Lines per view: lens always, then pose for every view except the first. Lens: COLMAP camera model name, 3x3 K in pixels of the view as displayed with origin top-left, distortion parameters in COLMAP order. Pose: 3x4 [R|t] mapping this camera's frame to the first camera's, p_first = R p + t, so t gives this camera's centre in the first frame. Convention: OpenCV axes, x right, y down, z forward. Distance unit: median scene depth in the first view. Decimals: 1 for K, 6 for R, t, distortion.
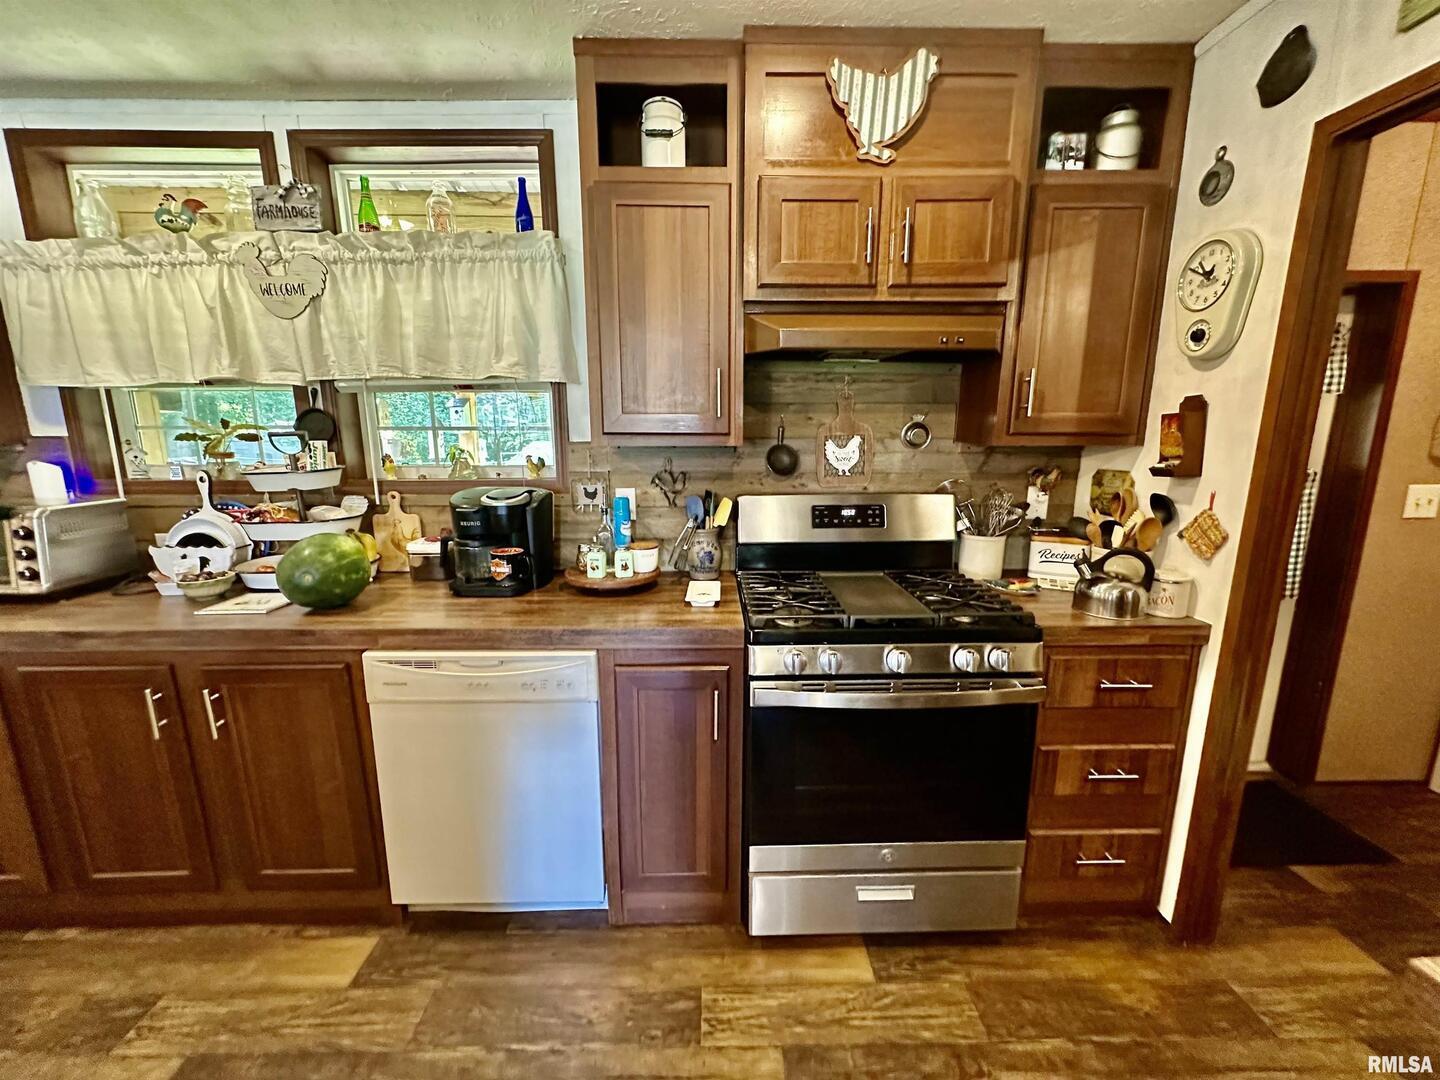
lens RADIAL K [[576.9, 0, 720.0], [0, 576.9, 540.0], [0, 0, 1]] dist [-0.001656, -0.000522]
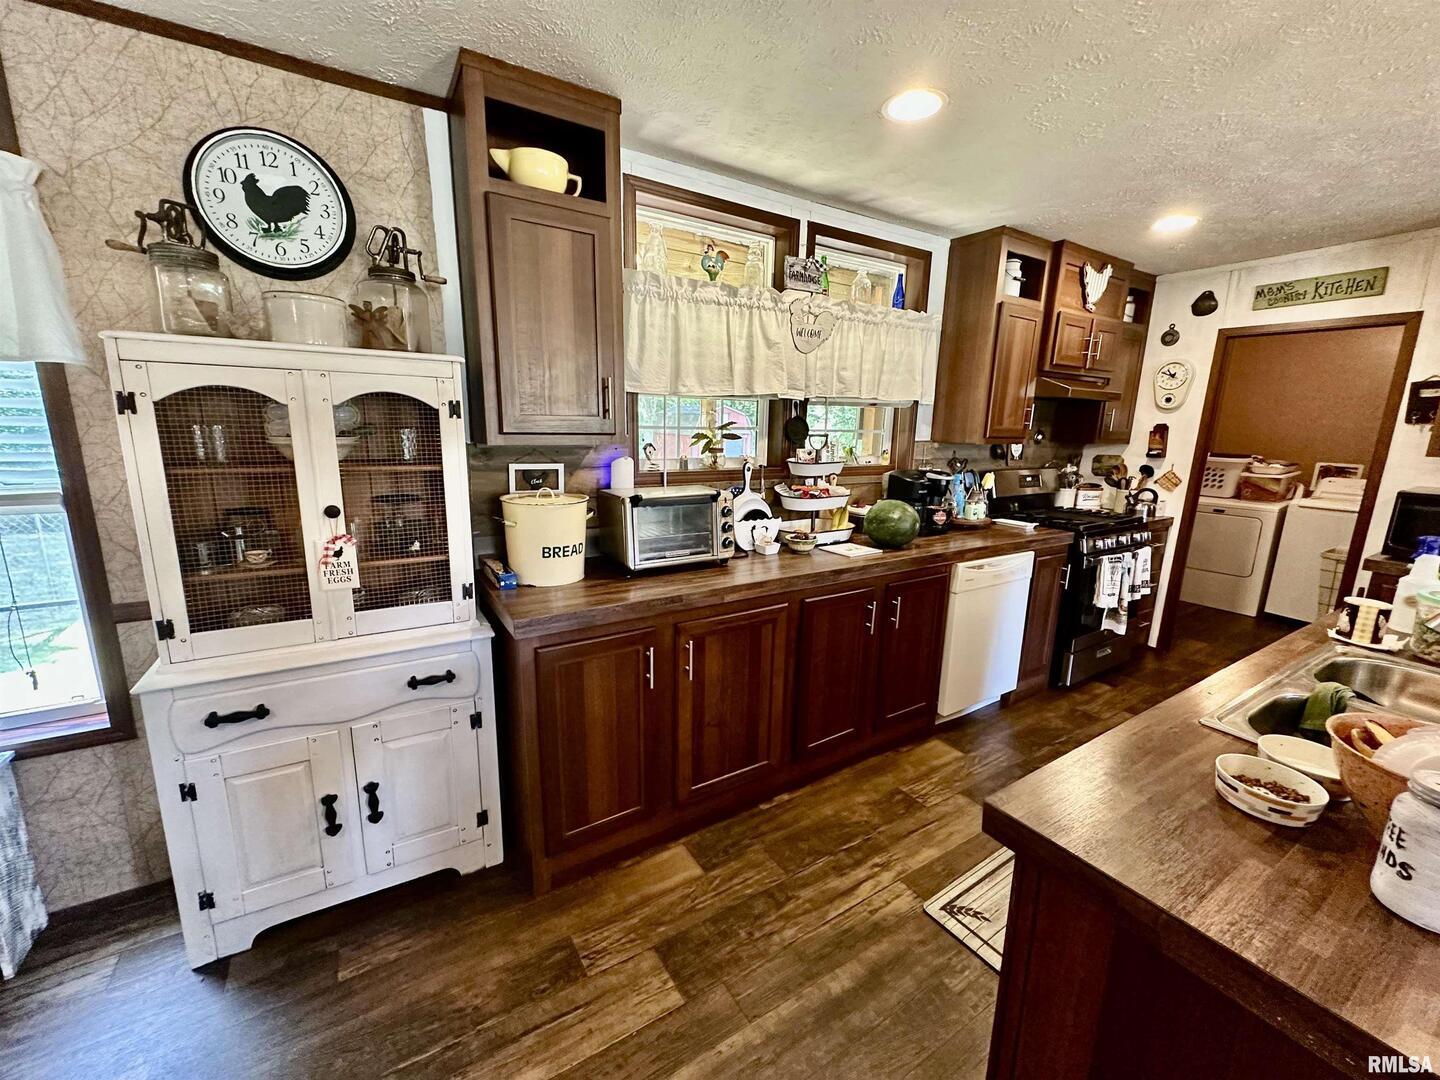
lens RADIAL K [[576.9, 0, 720.0], [0, 576.9, 540.0], [0, 0, 1]] dist [-0.001656, -0.000522]
pose [[0.856280, -0.085075, 0.509457, -1.920973], [0.075167, 0.996367, 0.040046, -0.000572], [-0.511013, 0.004003, 0.859564, -0.120604]]
